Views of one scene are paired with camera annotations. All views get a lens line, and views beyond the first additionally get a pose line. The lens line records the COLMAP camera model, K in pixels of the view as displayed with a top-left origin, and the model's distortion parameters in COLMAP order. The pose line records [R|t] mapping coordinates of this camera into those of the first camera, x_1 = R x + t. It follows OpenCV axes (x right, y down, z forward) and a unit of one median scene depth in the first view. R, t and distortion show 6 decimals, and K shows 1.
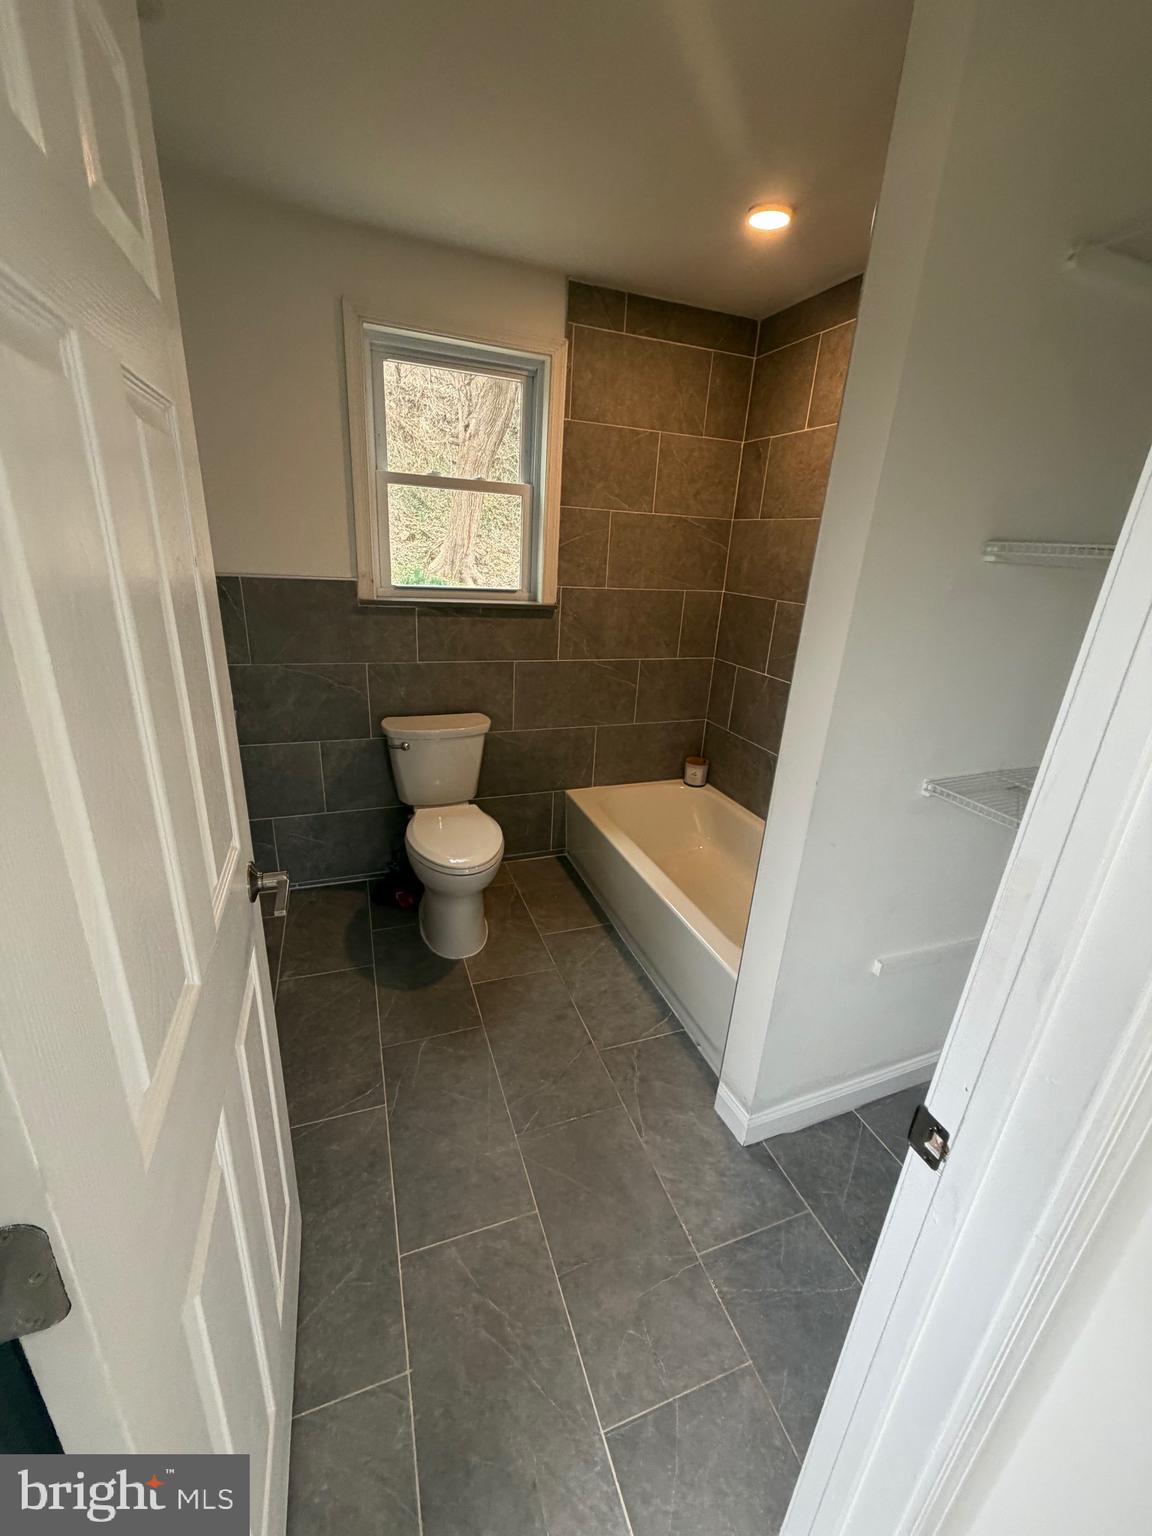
lens RADIAL K [[610.9, 0, 575.4], [0, 610.9, 768.0], [0, 0, 1]] dist [0.002971, 0.000078]
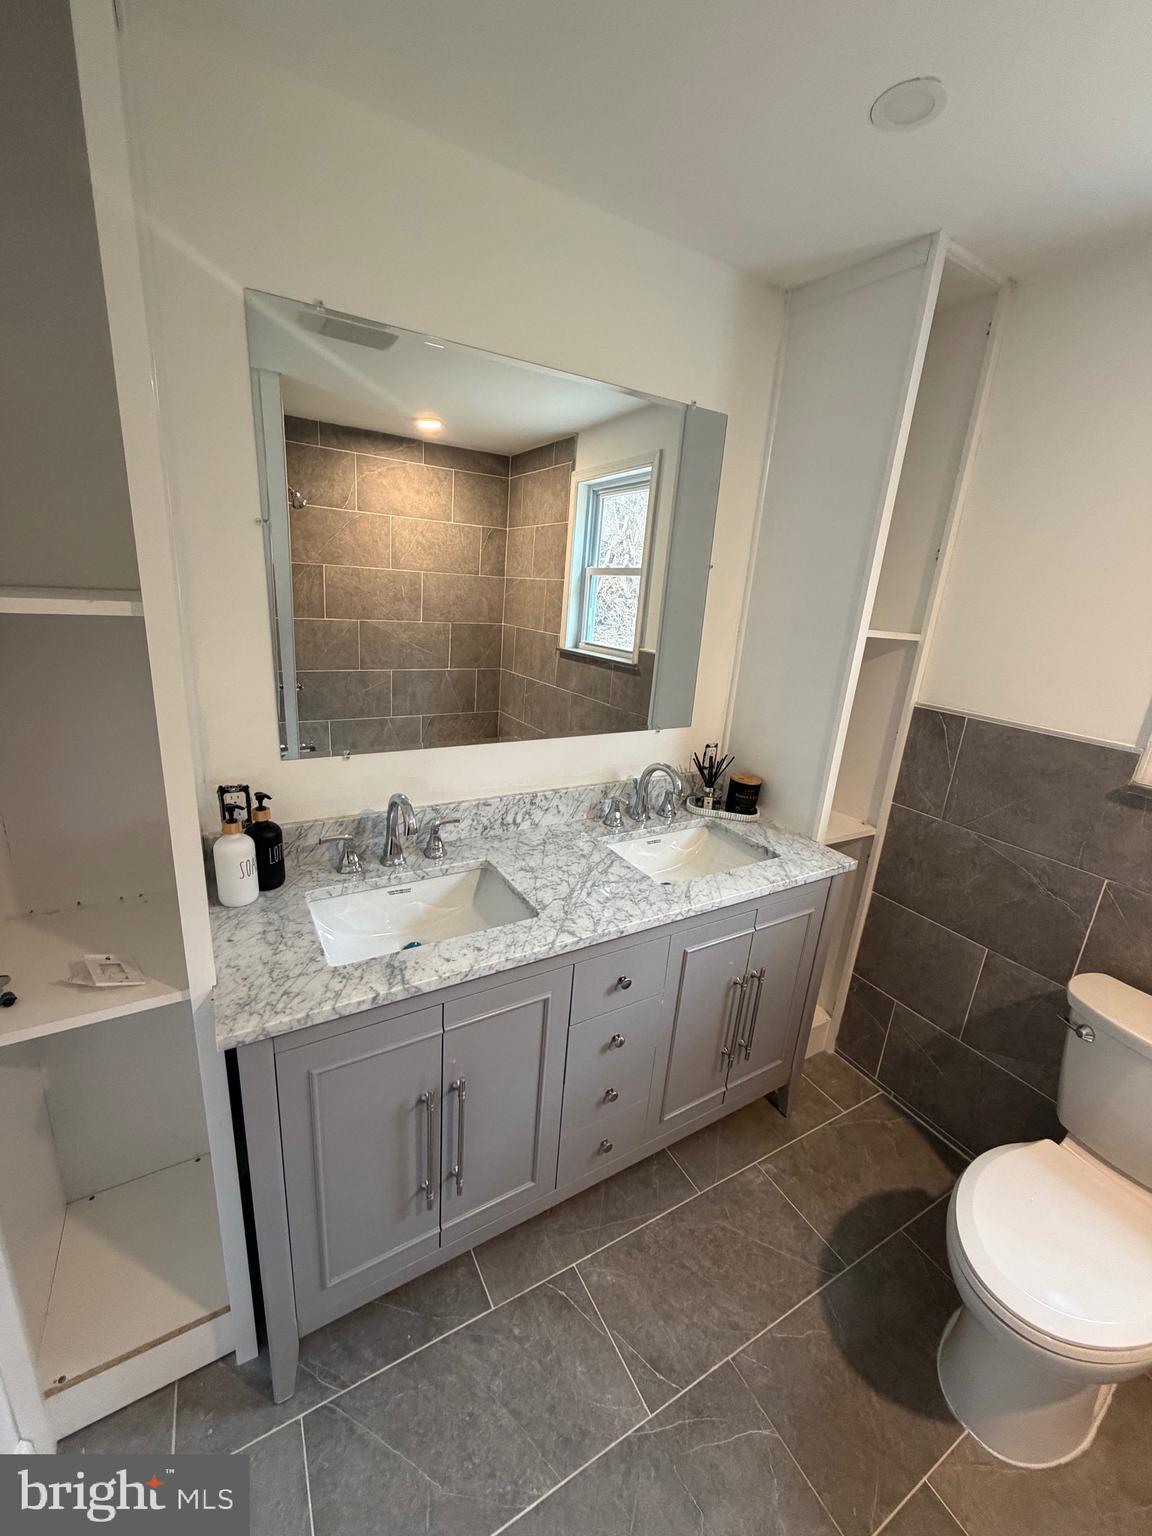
lens RADIAL K [[610.9, 0, 576.1], [0, 610.9, 768.2], [0, 0, 1]] dist [0.002971, 0.000078]
pose [[0.168434, 0.236407, -0.956944, 0.134430], [-0.397959, 0.904487, 0.153402, -0.157189], [0.901808, 0.354986, 0.246427, 0.331350]]
